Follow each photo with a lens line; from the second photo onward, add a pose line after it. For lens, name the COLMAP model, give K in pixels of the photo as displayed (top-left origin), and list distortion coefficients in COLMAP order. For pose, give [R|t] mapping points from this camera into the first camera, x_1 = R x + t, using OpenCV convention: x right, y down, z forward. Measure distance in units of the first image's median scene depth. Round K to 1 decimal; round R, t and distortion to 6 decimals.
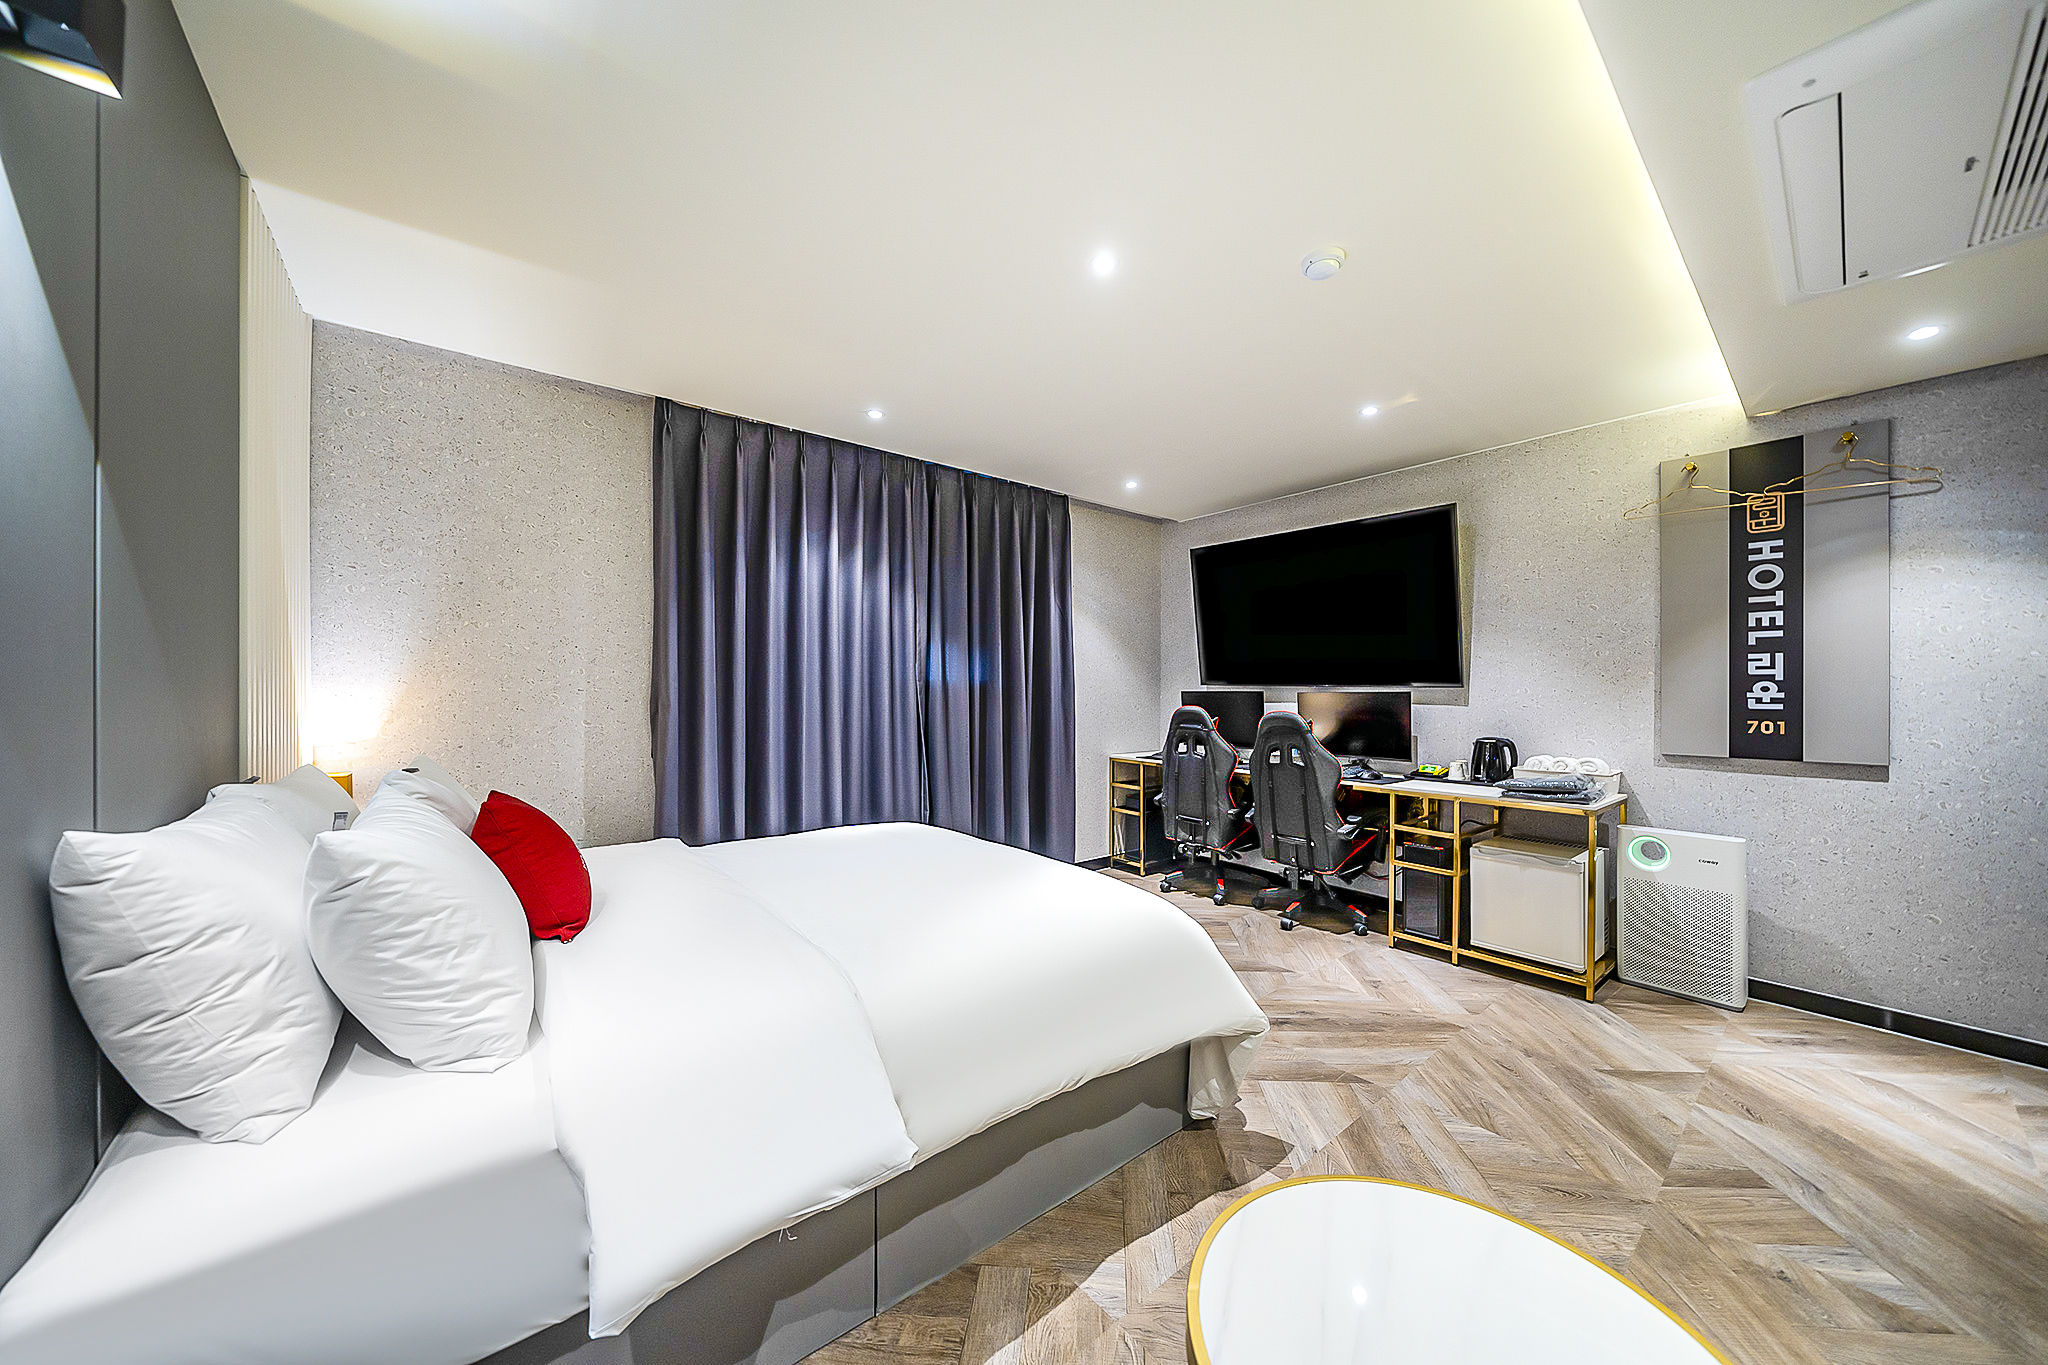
lens RADIAL K [[699.2, 0, 990.2], [0, 699.2, 681.9], [0, 0, 1]] dist [-0.001057, 0.000195]
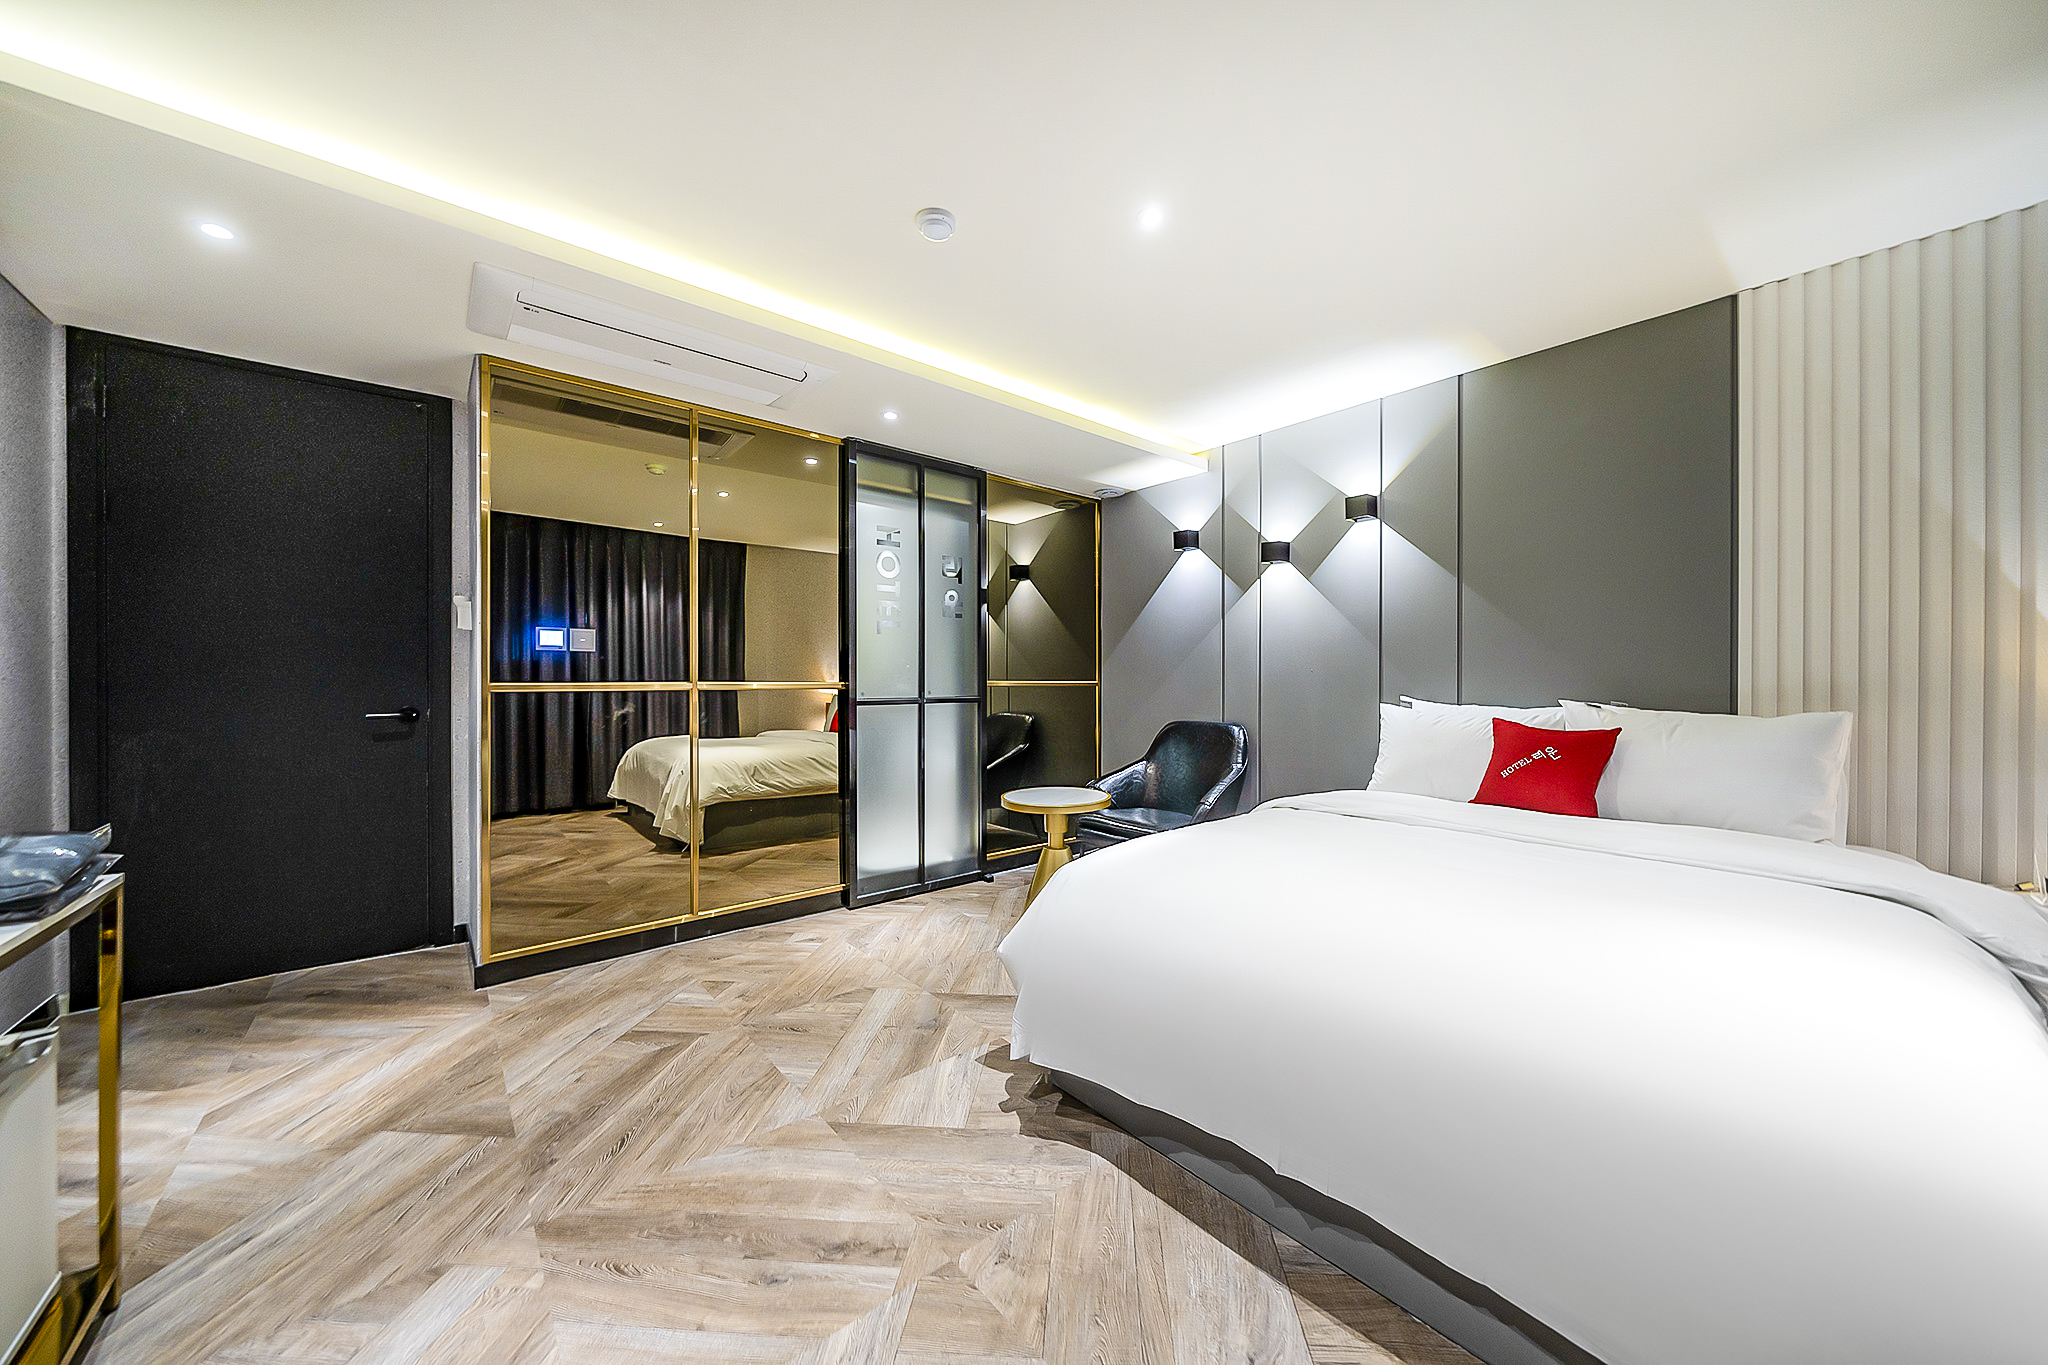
lens RADIAL K [[699.2, 0, 990.2], [0, 699.2, 681.9], [0, 0, 1]] dist [-0.001057, 0.000195]
pose [[-0.999986, -0.003507, -0.003928, 0.337515], [-0.003497, 0.999991, -0.002588, 0.055405], [0.003937, -0.002574, -0.999989, 1.706124]]
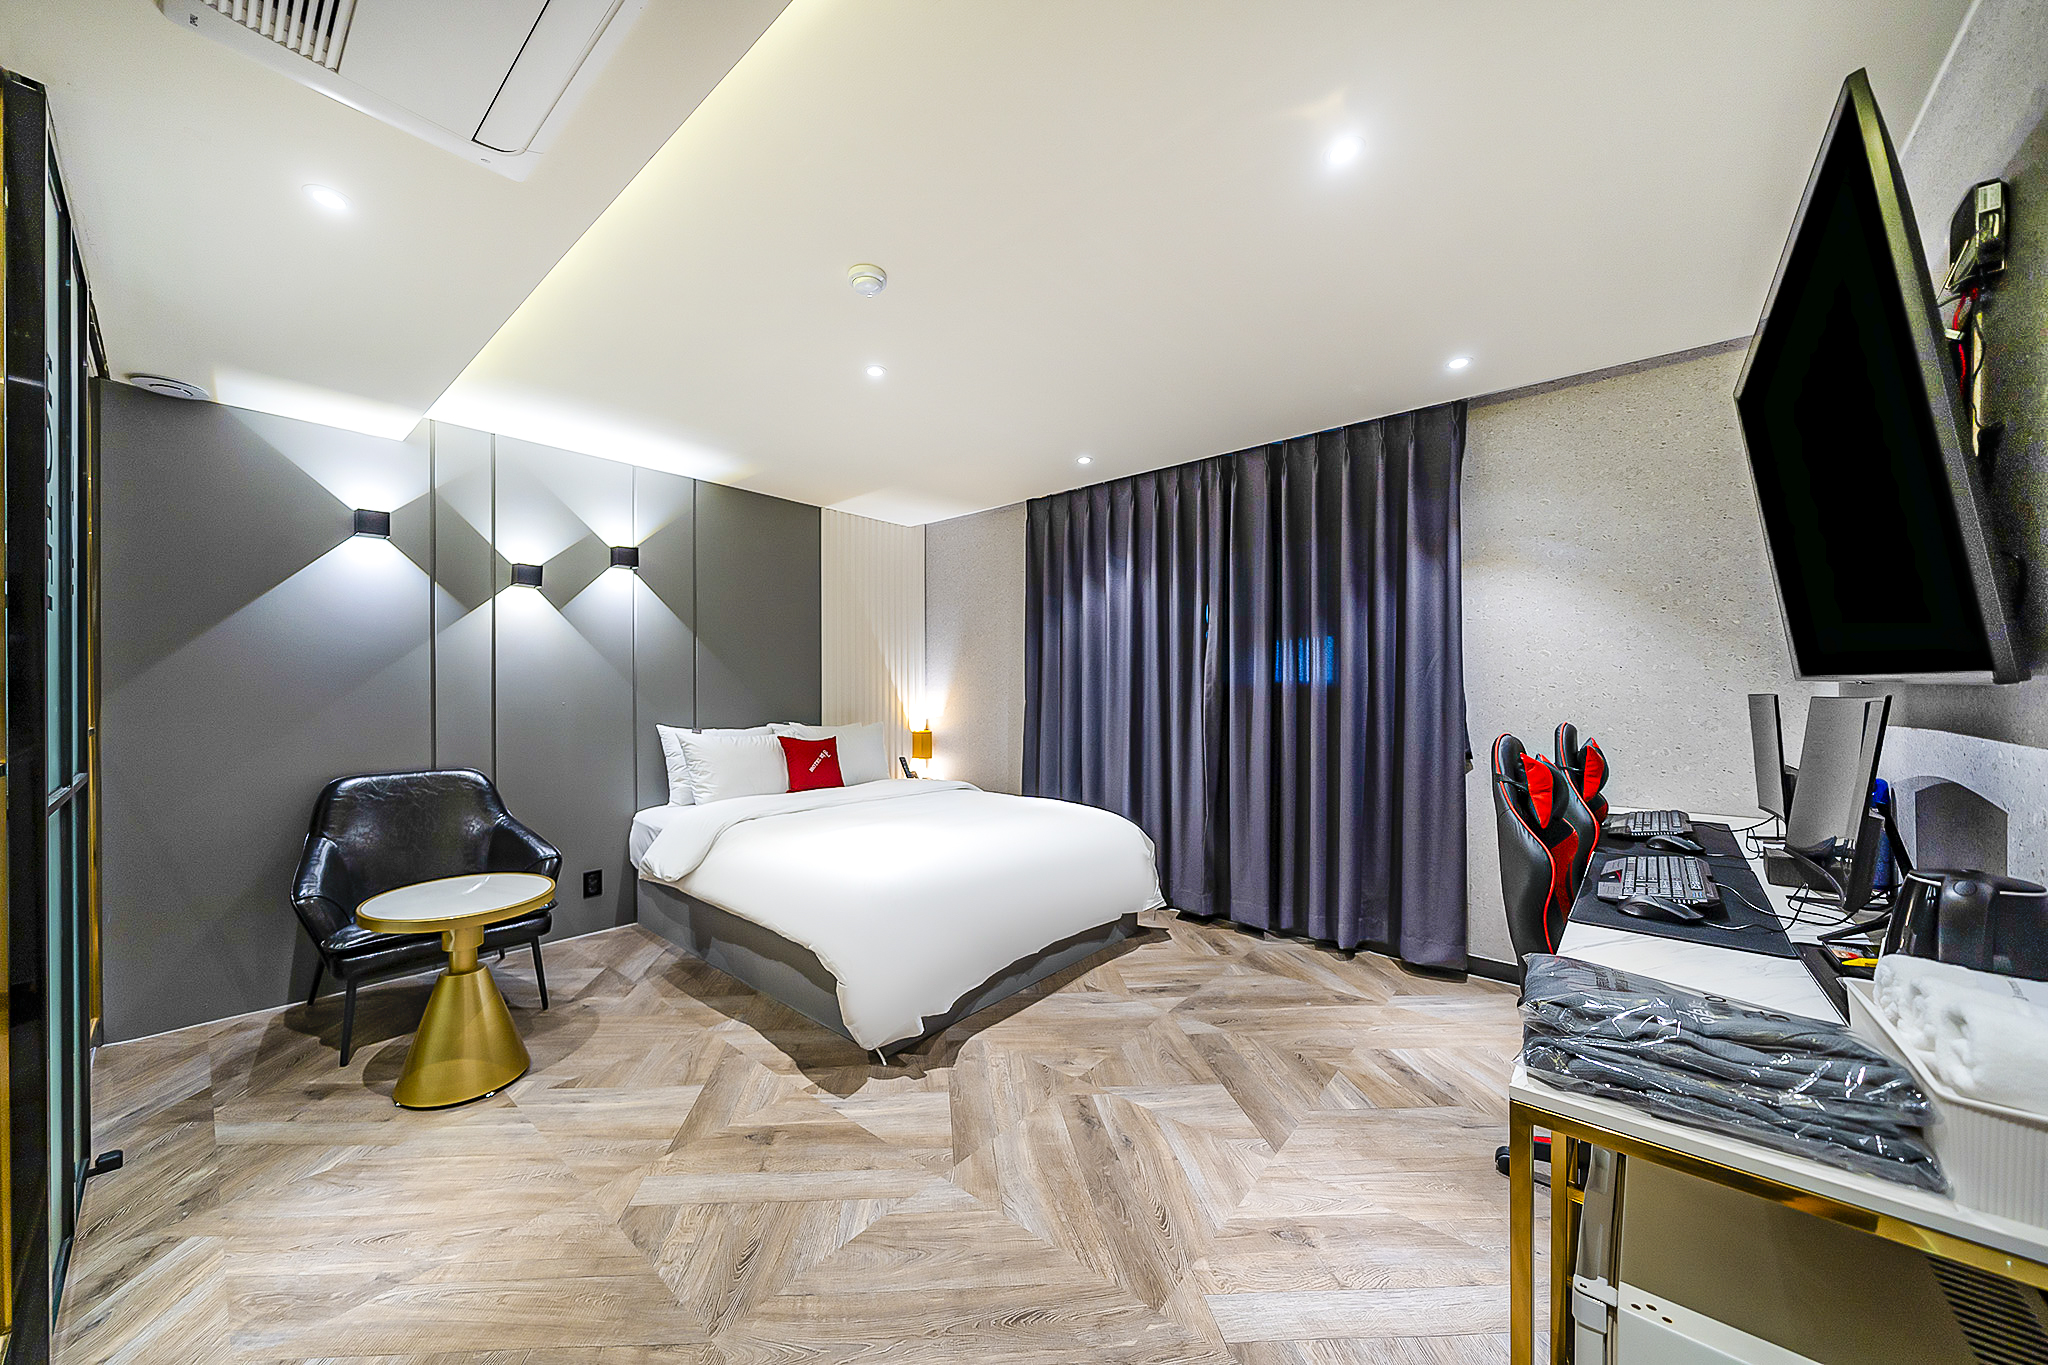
lens RADIAL K [[712.2, 0, 1023.5], [0, 712.2, 691.4], [0, 0, 1]] dist [-0.001592, -0.000073]
pose [[0.195502, -0.003642, -0.980697, 1.305989], [0.011845, 0.999929, -0.001352, 0.011718], [0.980632, -0.011352, 0.195531, 0.862471]]
